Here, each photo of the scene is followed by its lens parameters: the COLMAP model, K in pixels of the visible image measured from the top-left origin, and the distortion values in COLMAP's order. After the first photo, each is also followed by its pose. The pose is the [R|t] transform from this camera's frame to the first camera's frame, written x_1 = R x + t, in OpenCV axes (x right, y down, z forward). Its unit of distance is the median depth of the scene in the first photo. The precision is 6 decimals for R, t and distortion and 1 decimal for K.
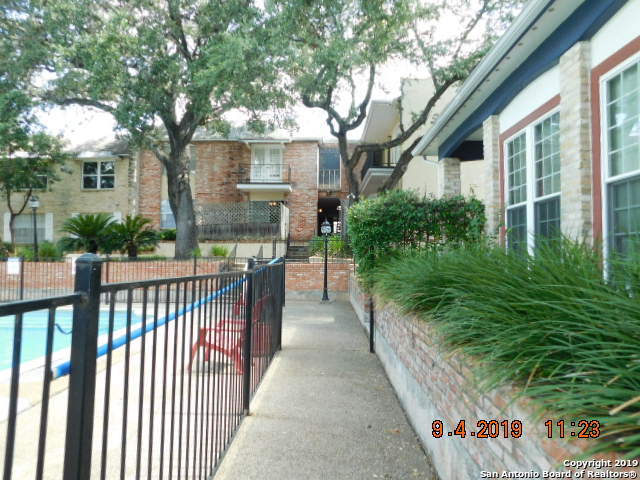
lens RADIAL K [[421.8, 0, 318.2], [0, 421.8, 241.3], [0, 0, 1]] dist [-0.046007, 0.034134]
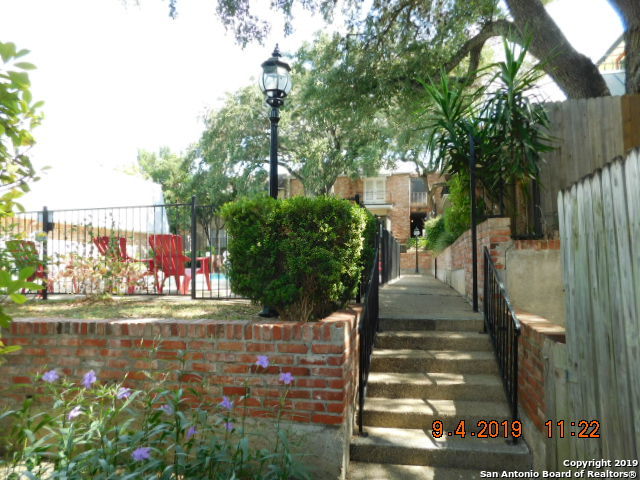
lens RADIAL K [[421.8, 0, 319.9], [0, 421.8, 240.7], [0, 0, 1]] dist [-0.046007, 0.034134]
pose [[0.978487, -0.018314, -0.205495, -0.009330], [0.013163, 0.999565, -0.026409, 0.027313], [0.205889, 0.023136, 0.978302, -0.482372]]
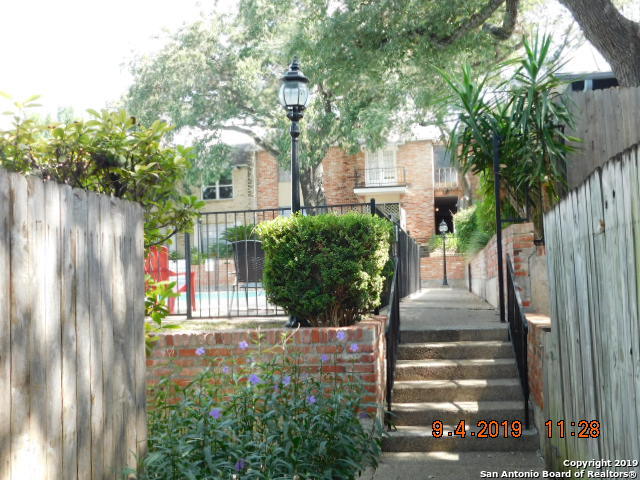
lens RADIAL K [[665.2, 0, 318.9], [0, 665.2, 240.5], [0, 0, 1]] dist [0.002940, 0.000000]
pose [[0.984768, -0.040878, -0.168998, -0.007423], [0.037426, 0.999021, -0.023567, 0.023951], [0.169796, 0.016883, 0.985335, -0.589572]]
